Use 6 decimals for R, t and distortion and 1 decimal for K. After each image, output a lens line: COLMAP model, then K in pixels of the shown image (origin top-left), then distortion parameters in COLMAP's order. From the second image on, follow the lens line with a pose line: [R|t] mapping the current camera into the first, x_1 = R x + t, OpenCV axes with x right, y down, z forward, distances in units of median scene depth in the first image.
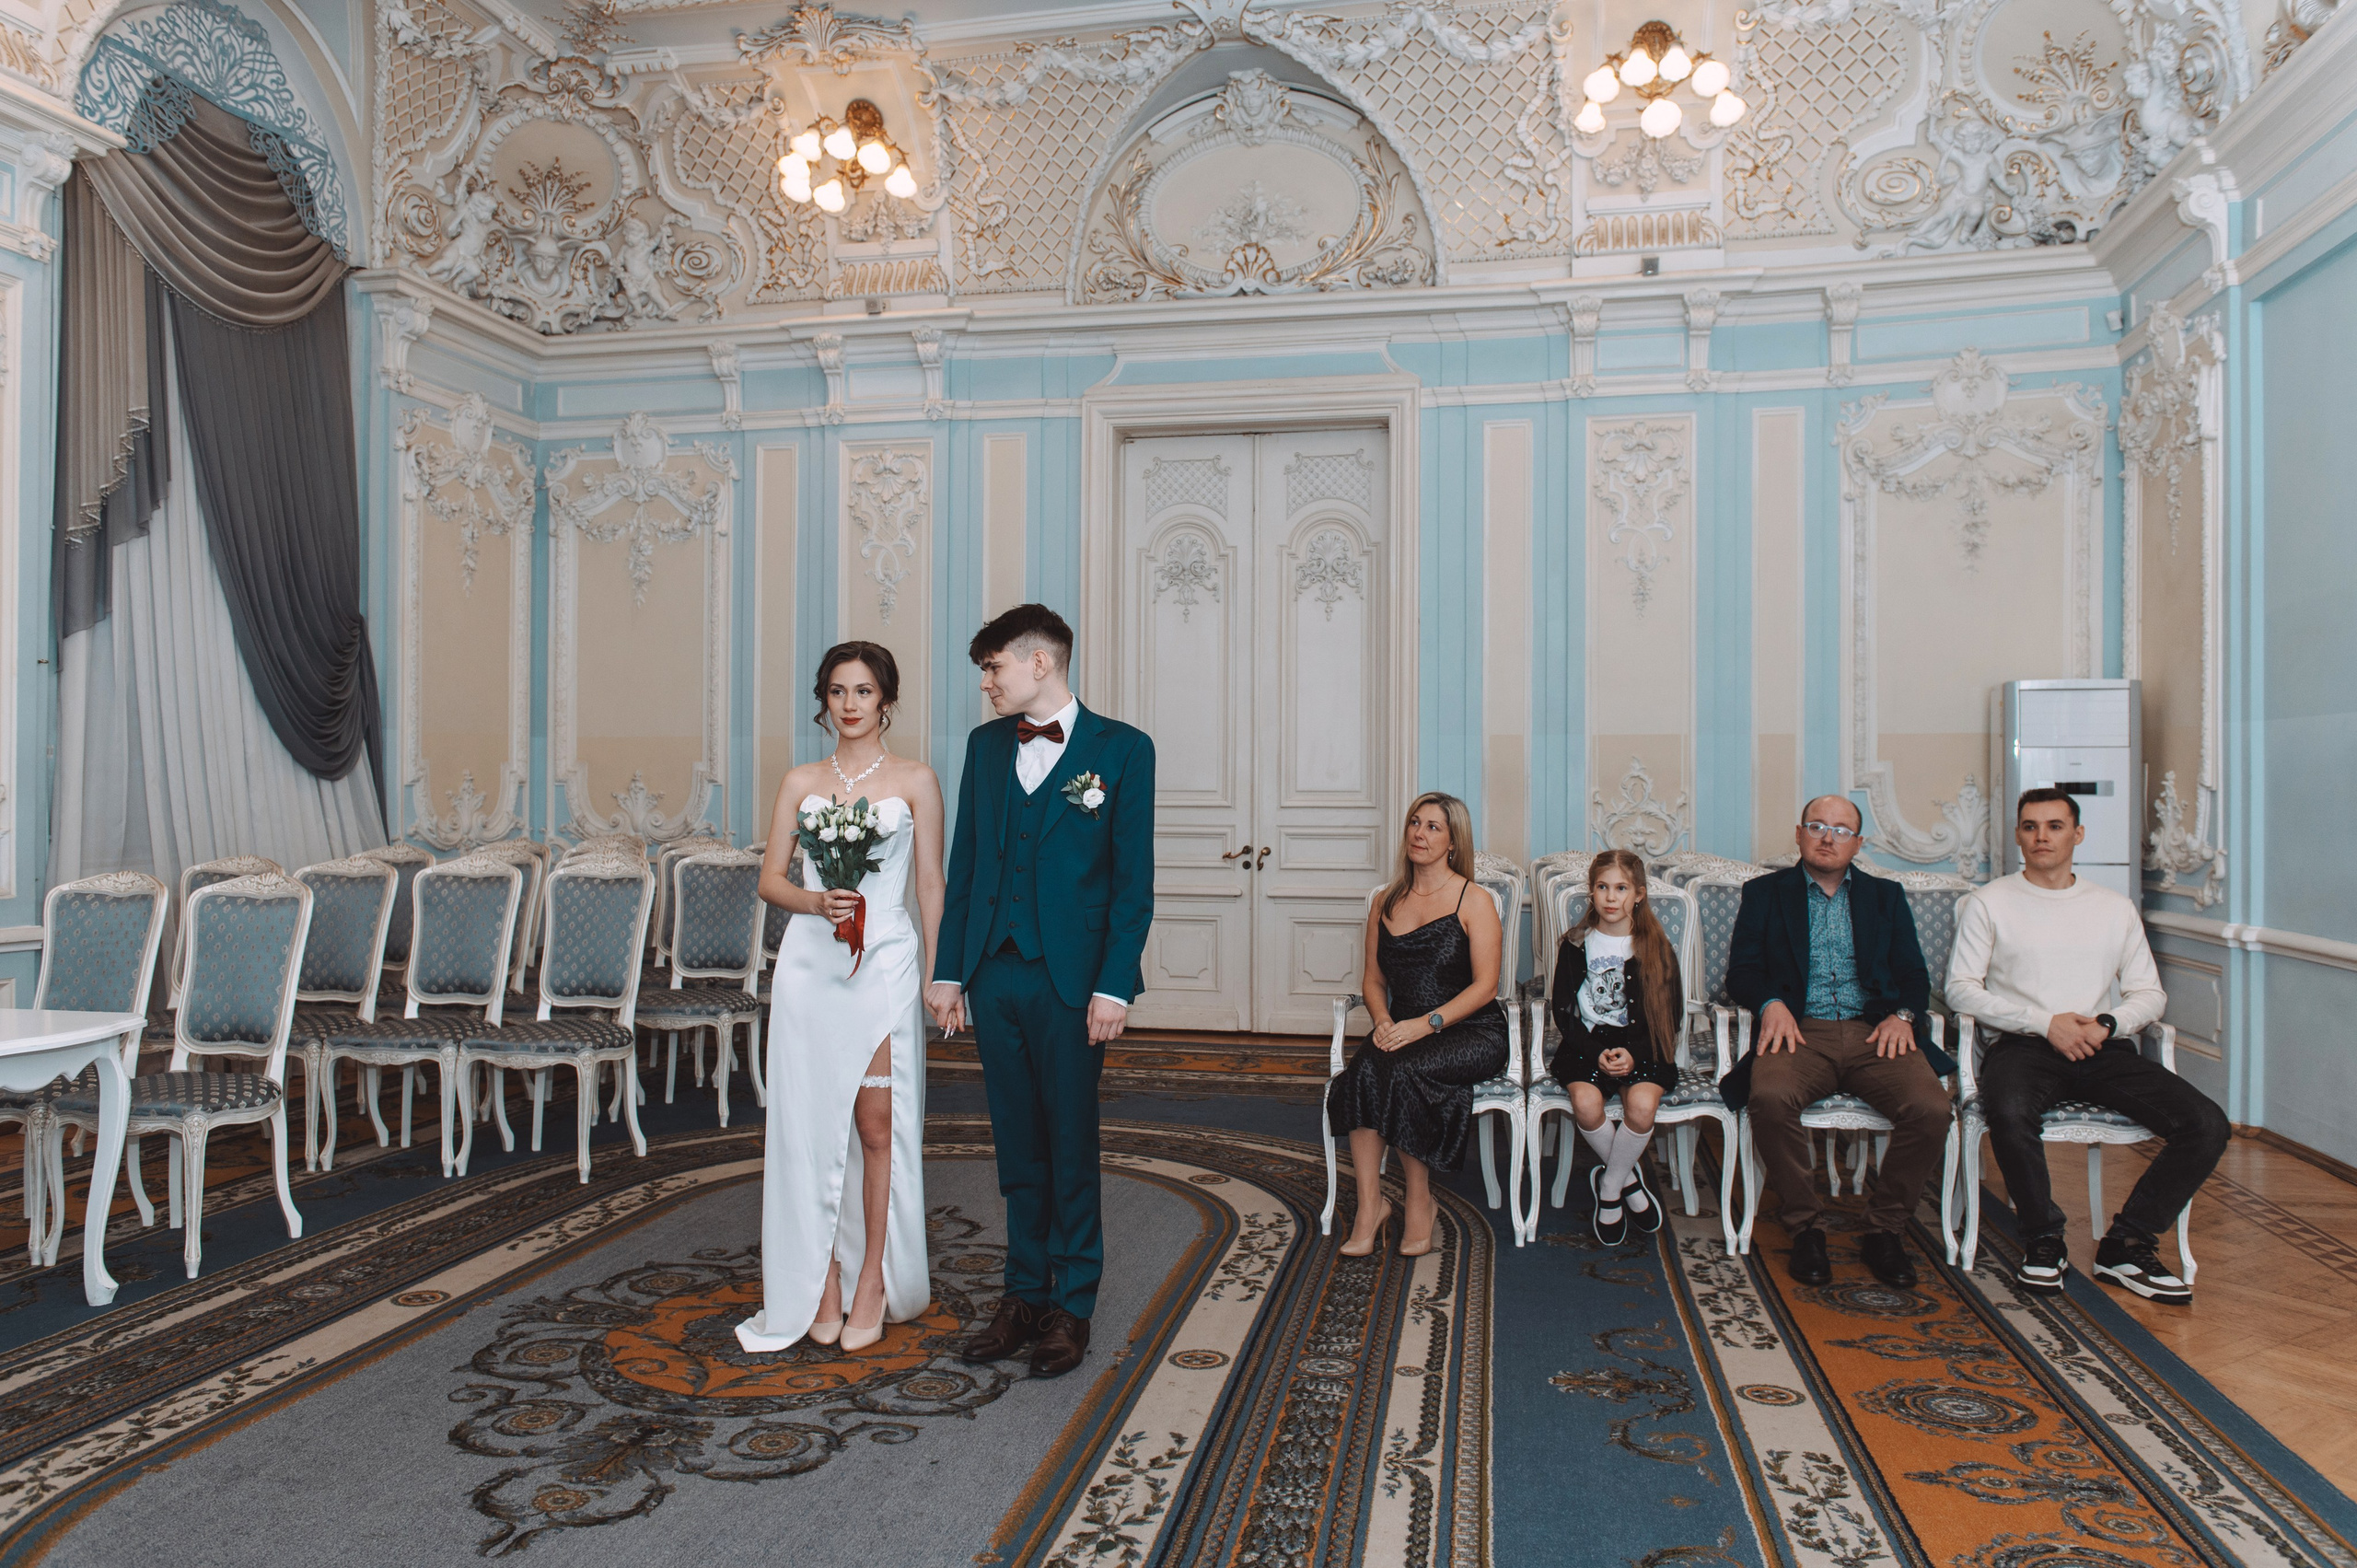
lens RADIAL K [[1659.4, 0, 1178.5], [0, 1659.4, 784.0], [0, 0, 1]] dist [-0.006219, -0.008000]
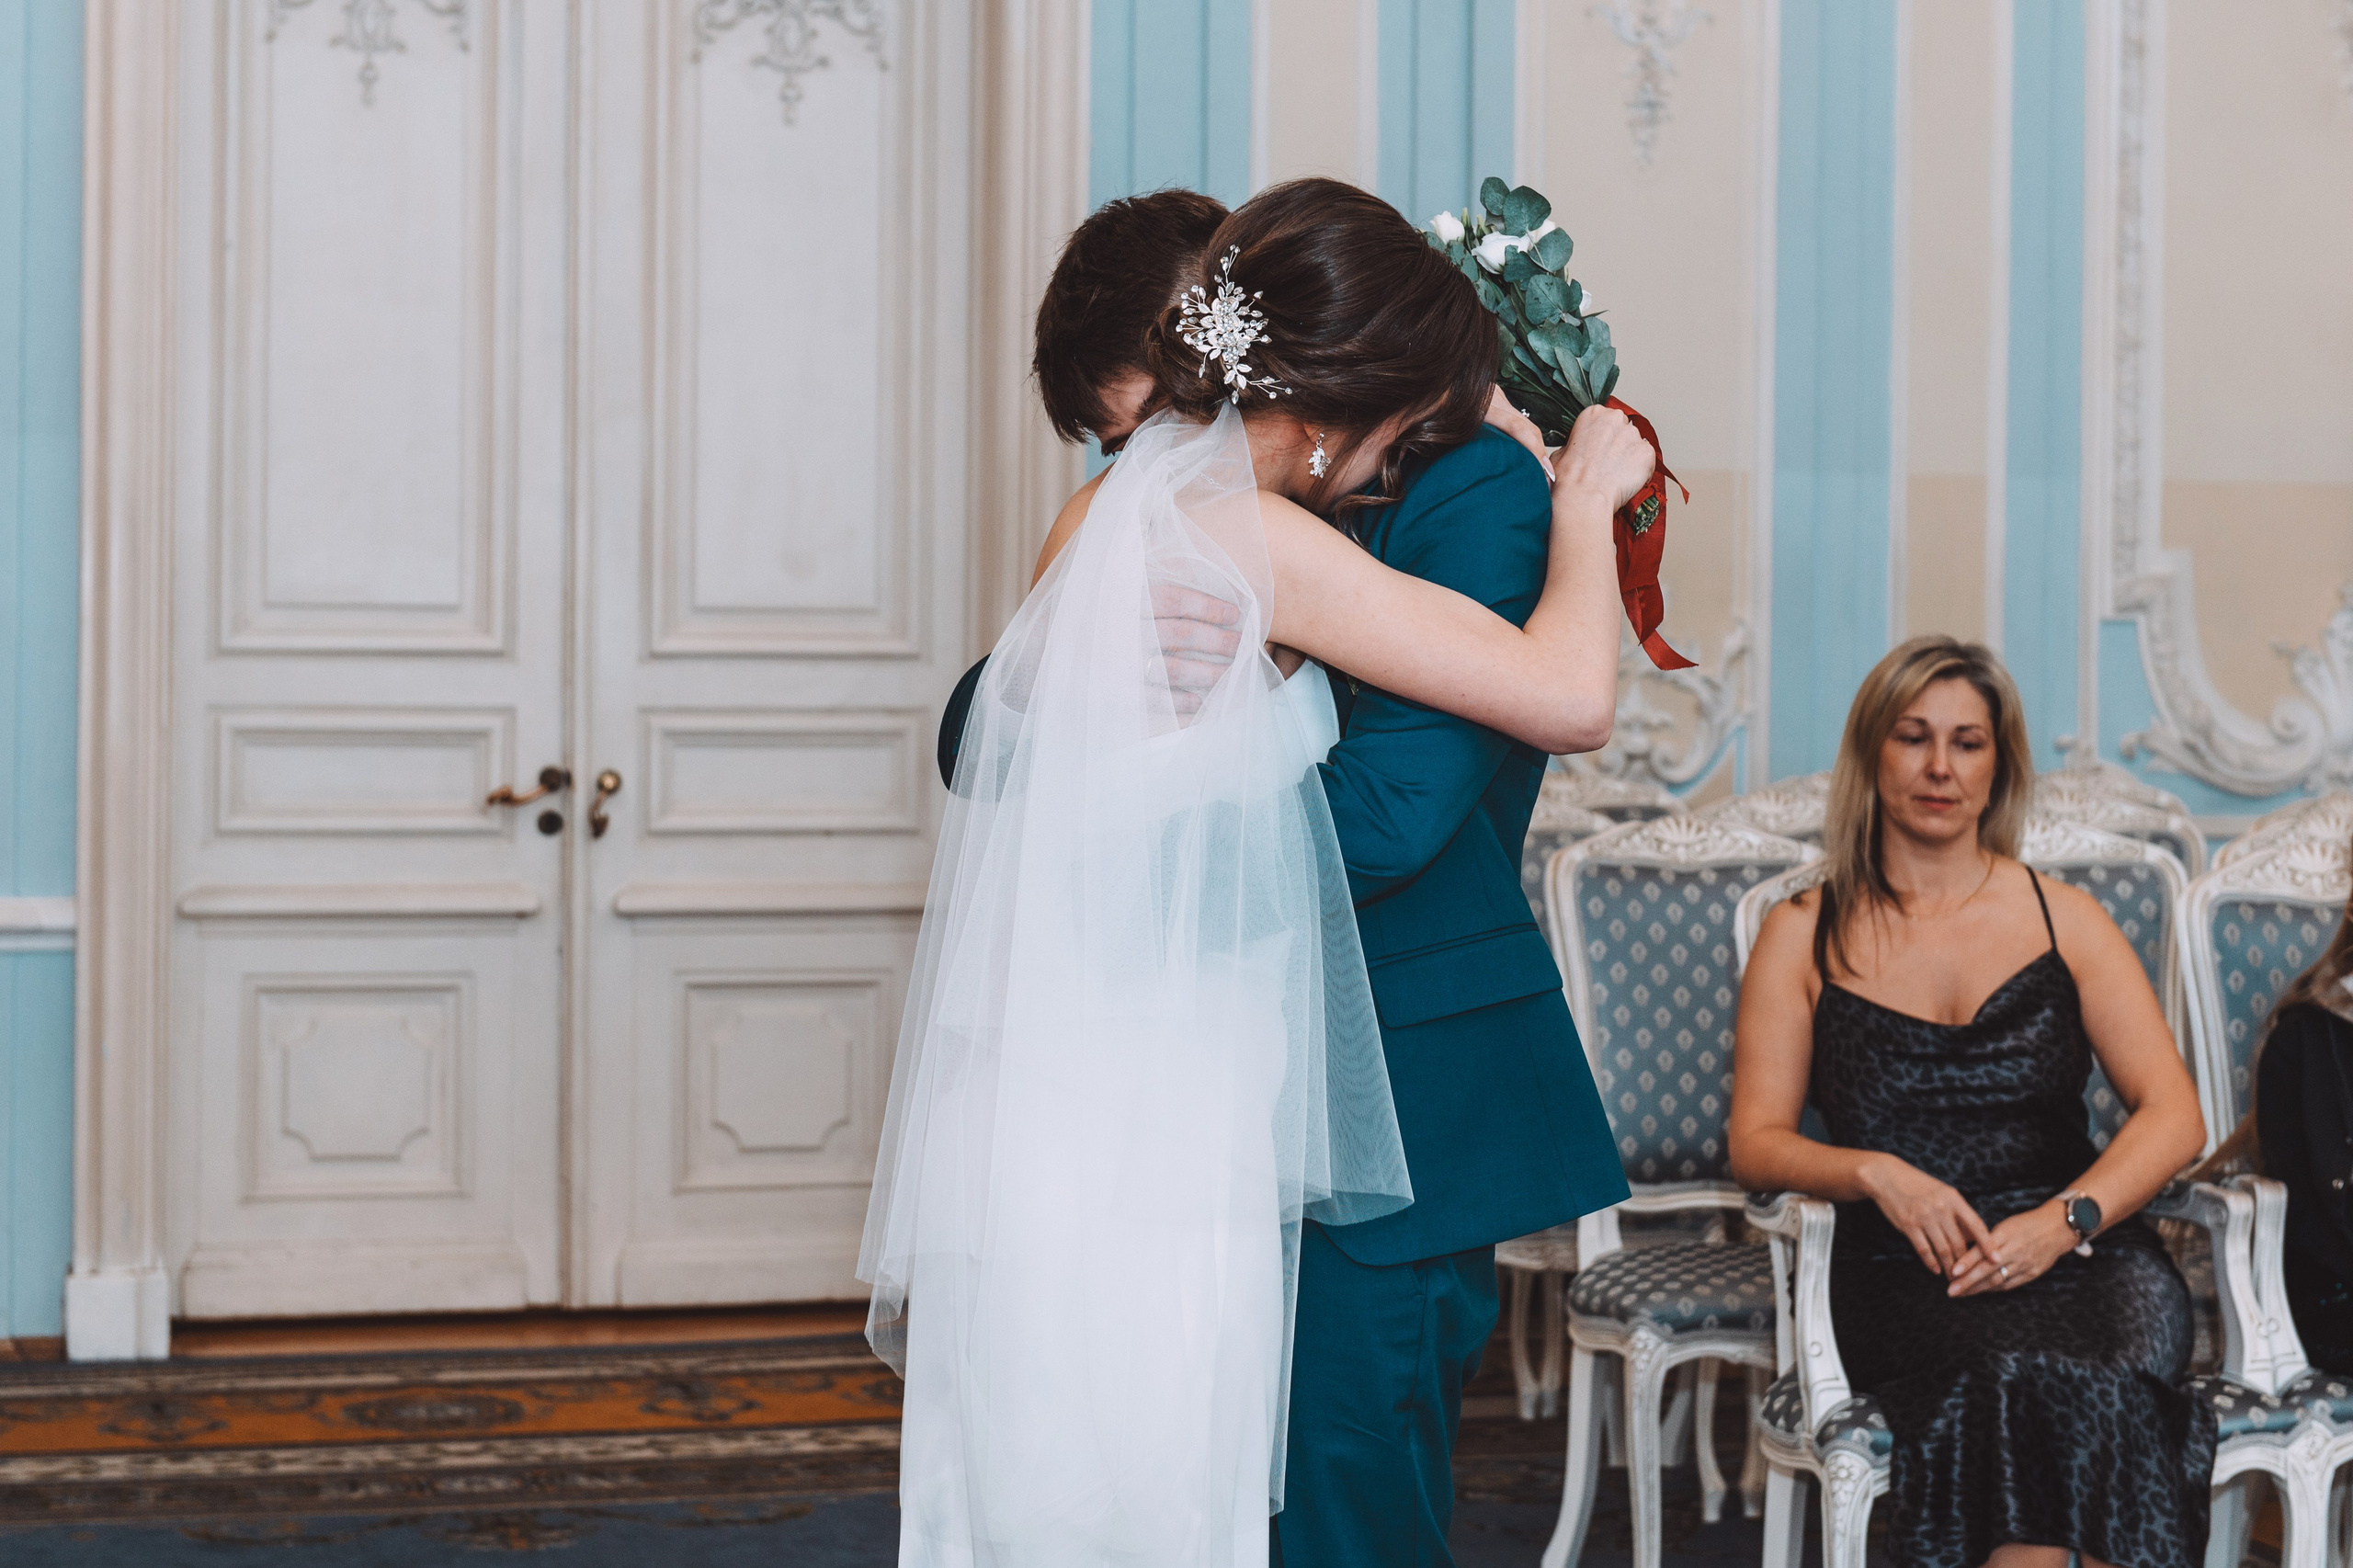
lens RADIAL K [[4523.1, 0, 1262.8], [0, 4523.1, 656.5], [0, 0, 1]] dist [0.026361, -0.161884]
pose [[0.880642, 0.001236, 0.473780, -0.354882], [-0.010623, 0.999797, 0.017138, -0.004227], [-0.473663, -0.020125, 0.880476, 0.138127]]
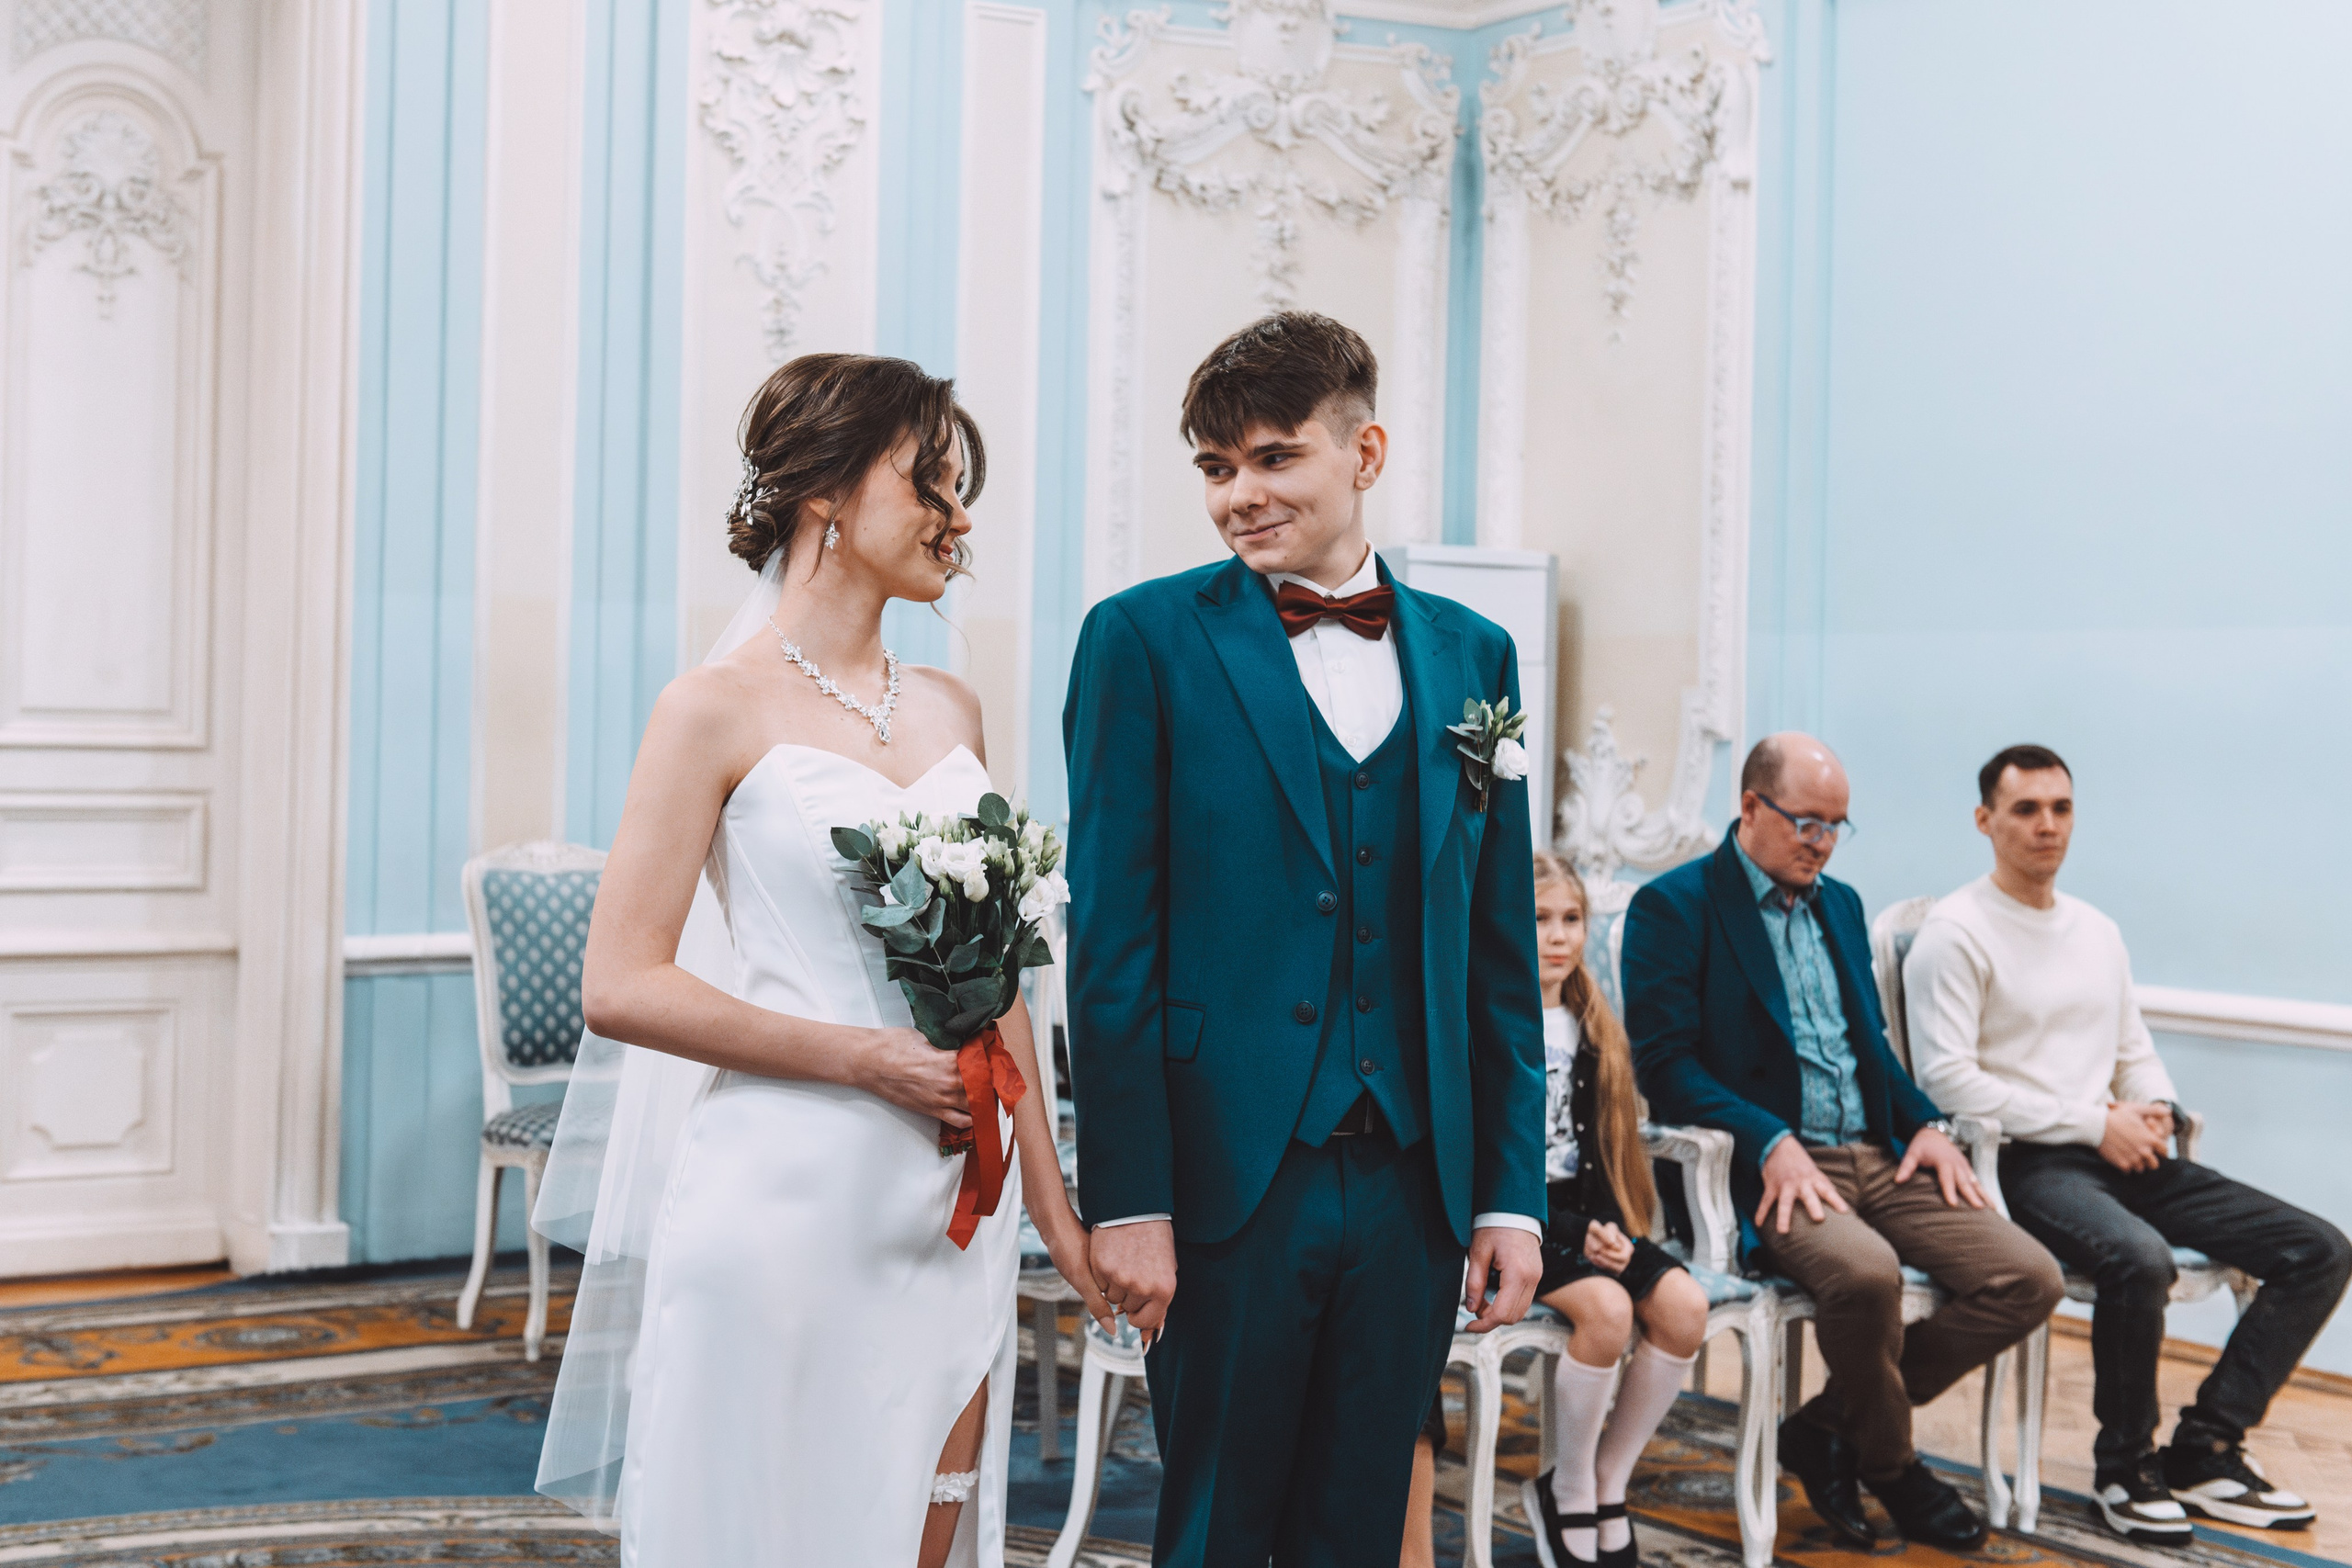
lens RADIAL K [[3408.4, 0, 1072.3], [0, 3408.4, 723.4], [0, 0, 1]] dist [0.017226, -0.067071]
pose [[0.719577, 0.012172, 0.694306, -0.448771], [-0.022710, 0.999724, 0.006010, -0.004507], [-0.694042, -0.020092, 0.719654, 0.227410]]
